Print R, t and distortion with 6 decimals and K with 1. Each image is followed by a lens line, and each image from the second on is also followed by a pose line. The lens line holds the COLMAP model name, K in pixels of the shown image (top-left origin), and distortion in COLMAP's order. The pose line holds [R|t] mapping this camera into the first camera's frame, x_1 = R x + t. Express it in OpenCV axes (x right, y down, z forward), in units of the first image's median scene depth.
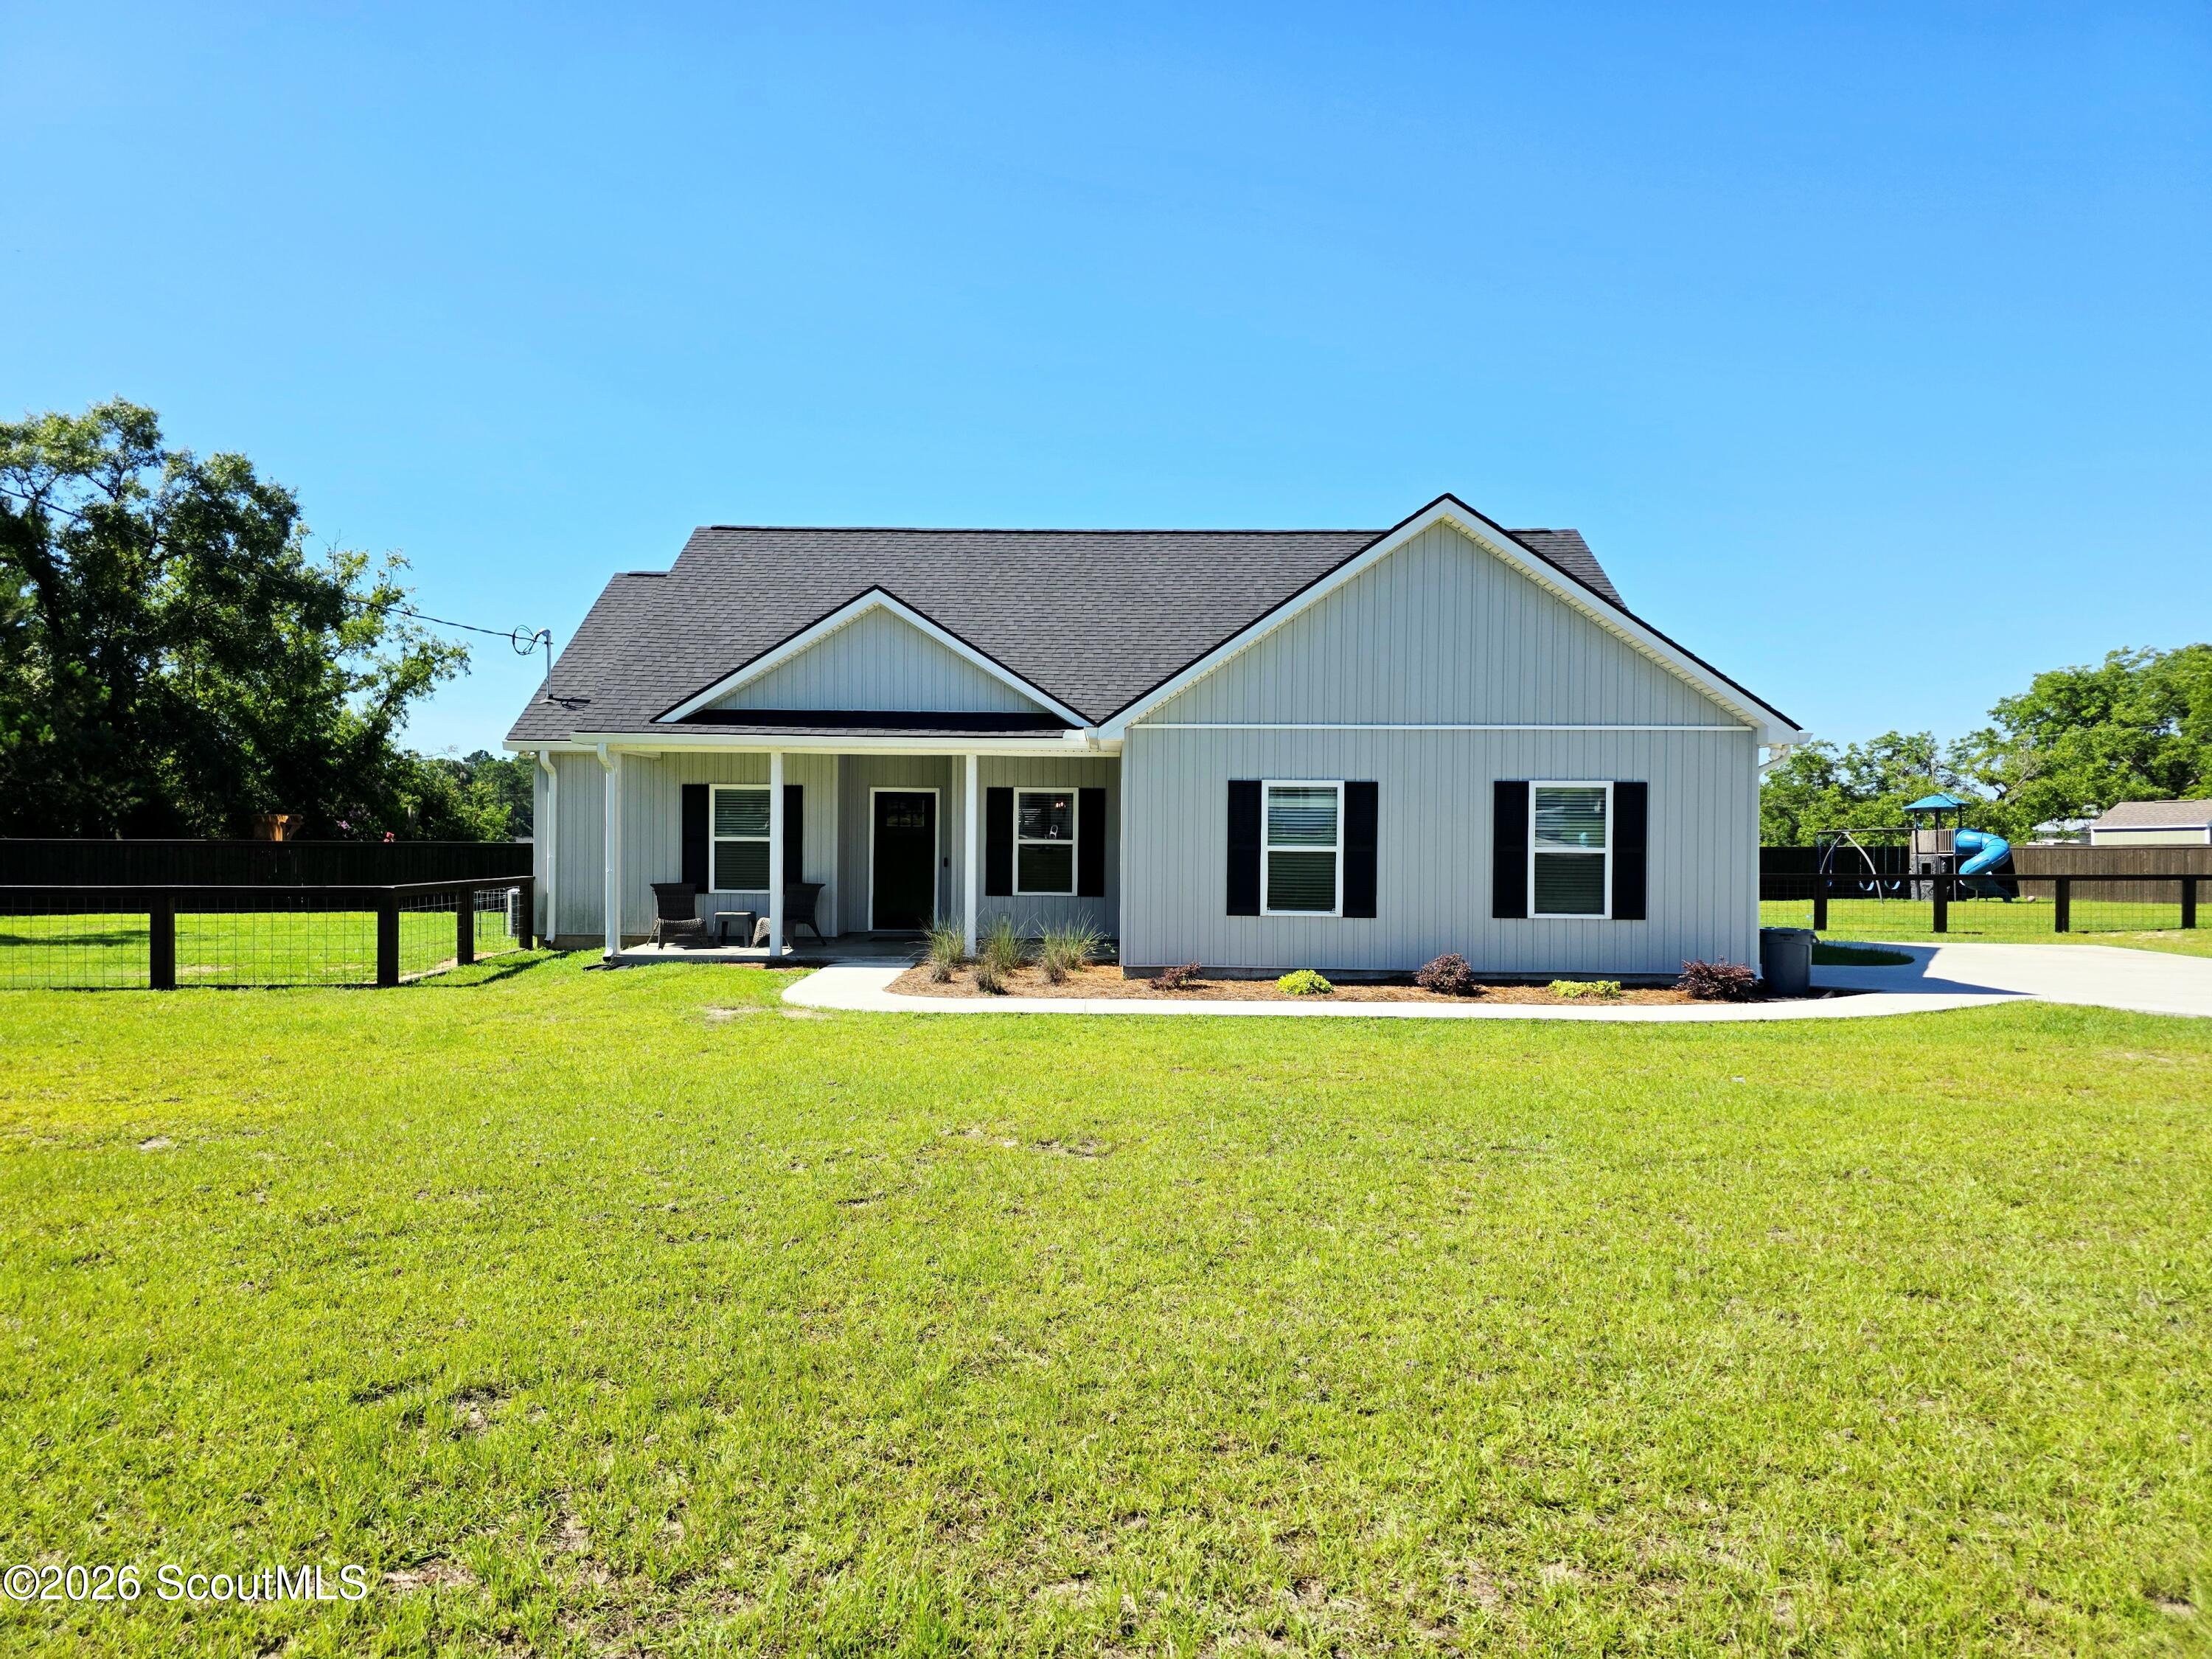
lens RADIAL K [[1485.8, 0, 1107.1], [0, 1485.8, 837.7], [0, 0, 1]] dist [0.039079, -0.010022]
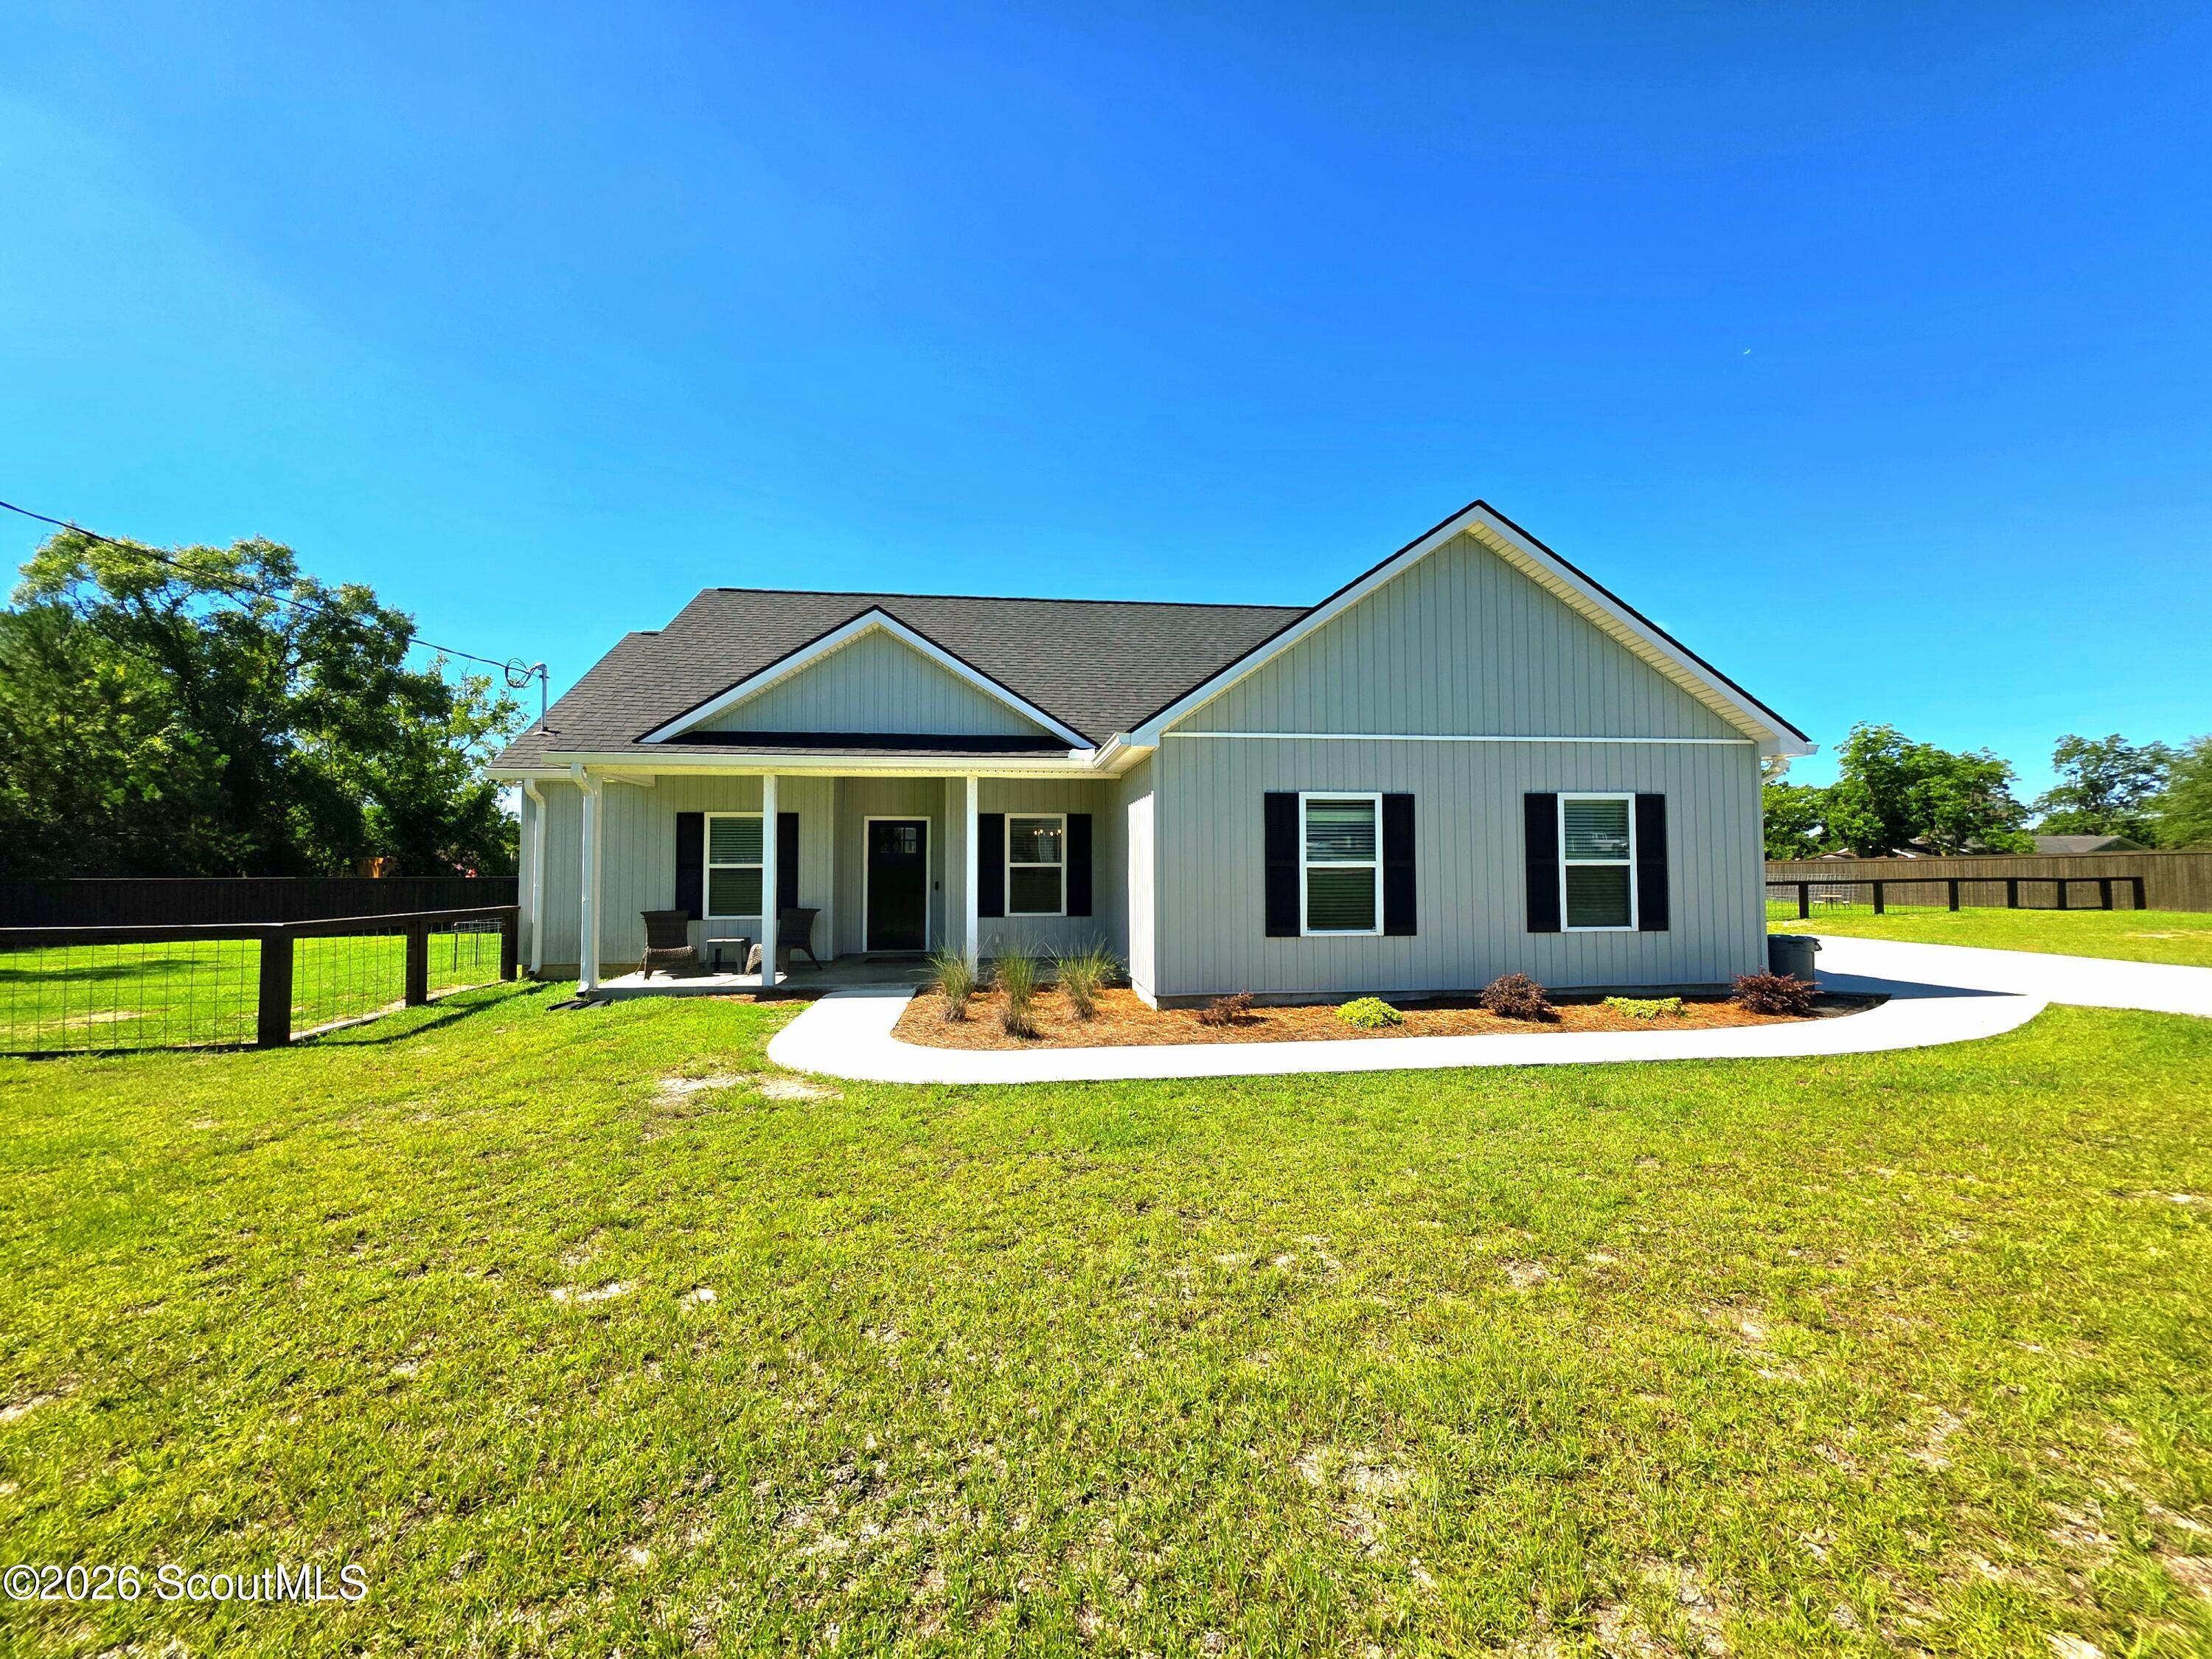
lens RADIAL K [[880.5, 0, 1114.5], [0, 880.5, 825.2], [0, 0, 1]] dist [-0.001284, 0.001179]
pose [[0.990821, -0.006572, 0.135023, -0.074504], [0.013496, 0.998637, -0.050426, 0.007486], [-0.134507, 0.051786, 0.989558, 0.390795]]
